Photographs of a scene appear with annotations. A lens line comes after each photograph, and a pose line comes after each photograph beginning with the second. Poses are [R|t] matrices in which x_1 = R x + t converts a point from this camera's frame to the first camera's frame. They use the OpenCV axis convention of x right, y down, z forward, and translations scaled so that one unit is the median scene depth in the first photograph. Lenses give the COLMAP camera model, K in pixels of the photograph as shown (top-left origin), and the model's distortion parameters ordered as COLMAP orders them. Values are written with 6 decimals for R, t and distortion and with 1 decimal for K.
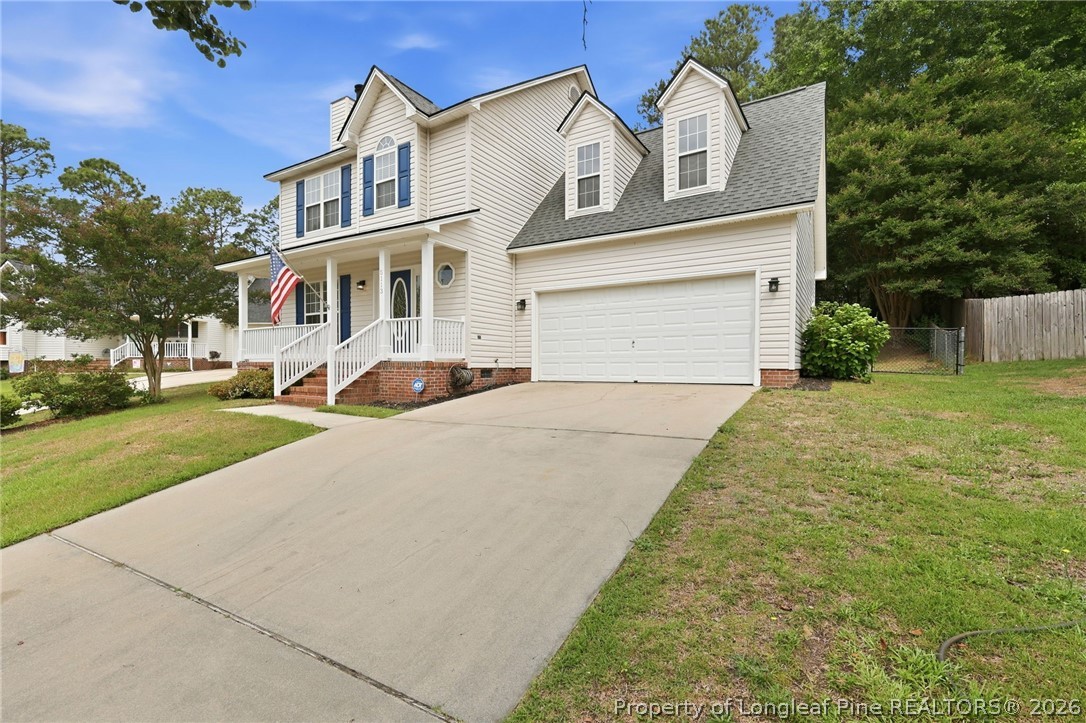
lens RADIAL K [[480.8, 0, 542.1], [0, 480.8, 377.6], [0, 0, 1]] dist [-0.000452, -0.000023]
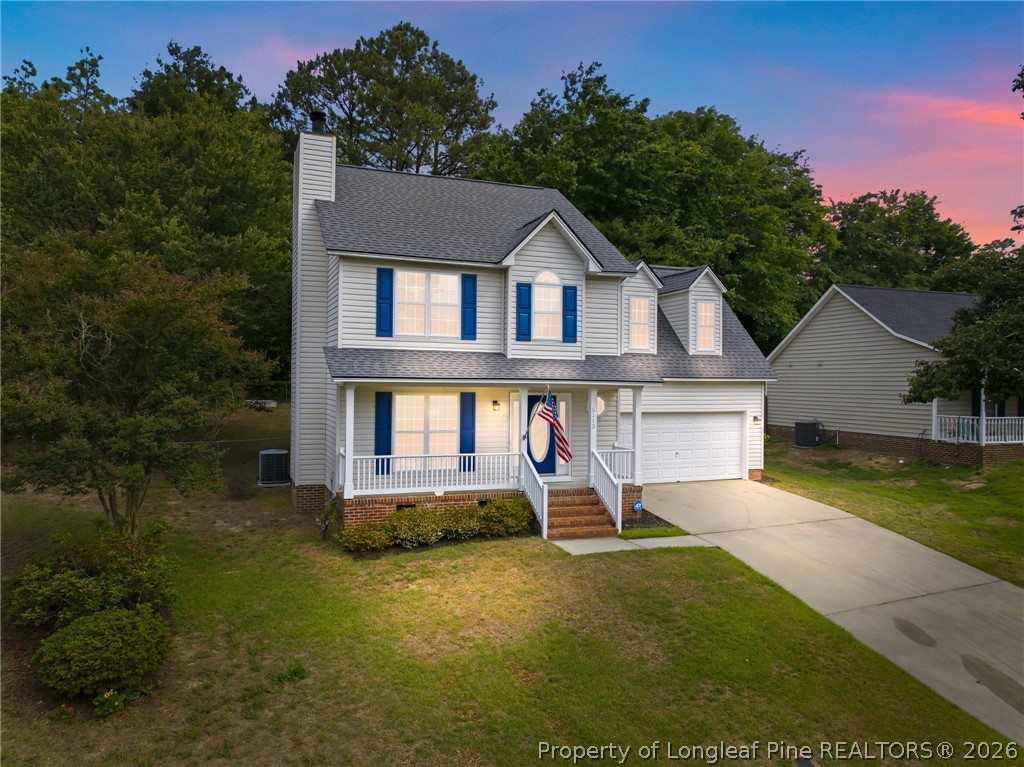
lens RADIAL K [[735.0, 0, 511.9], [0, 735.0, 382.1], [0, 0, 1]] dist [-0.075937, 0.033530]
pose [[0.600891, 0.004188, 0.799320, -1.654027], [0.011075, 0.999847, -0.013564, -0.237287], [-0.799255, 0.017003, 0.600752, 0.100725]]
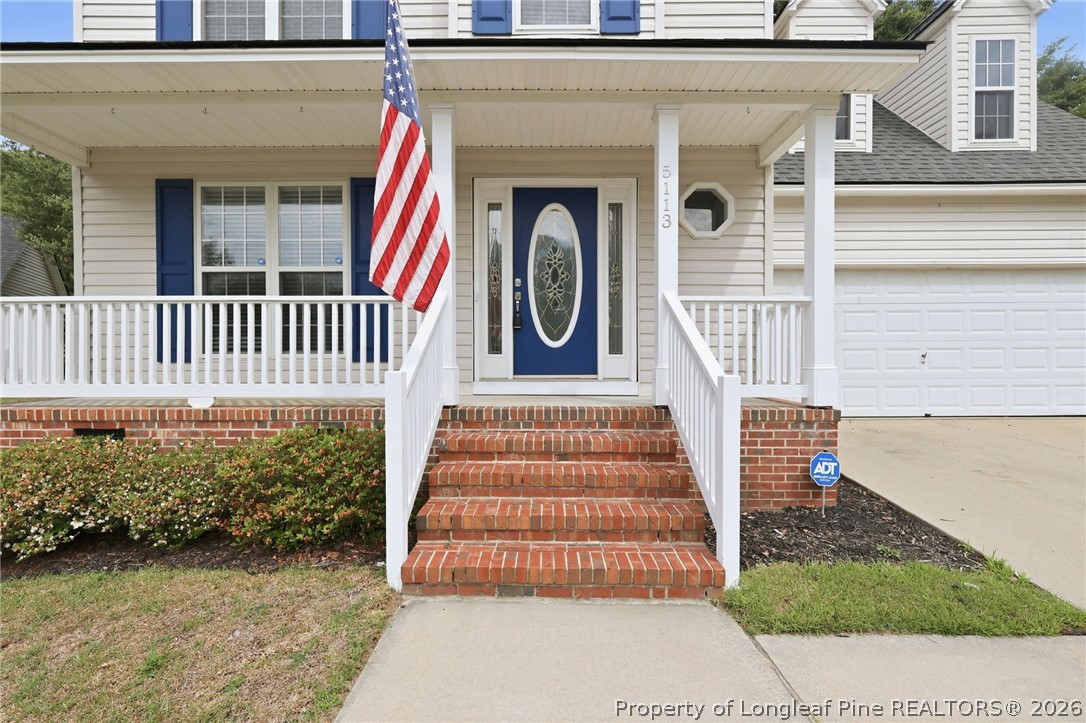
lens RADIAL K [[481.7, 0, 542.4], [0, 481.7, 364.5], [0, 0, 1]] dist [0.000768, 0.000008]
pose [[0.853601, -0.009588, 0.520839, -0.556074], [0.017103, 0.999807, -0.009624, -0.059418], [-0.520646, 0.017123, 0.853601, 0.657323]]
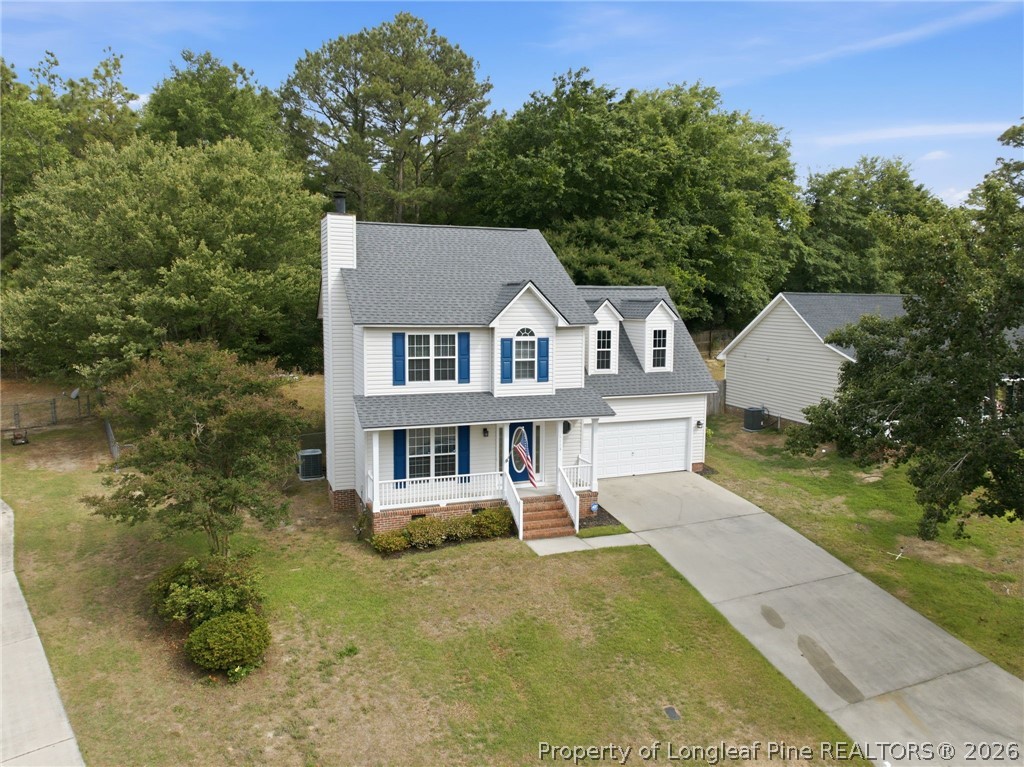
lens RADIAL K [[735.0, 0, 511.9], [0, 735.0, 382.1], [0, 0, 1]] dist [-0.075937, 0.033530]
pose [[0.604328, -0.089448, 0.791698, -1.982877], [0.013747, 0.994701, 0.101891, -0.558272], [-0.796617, -0.050692, 0.602355, -0.213055]]
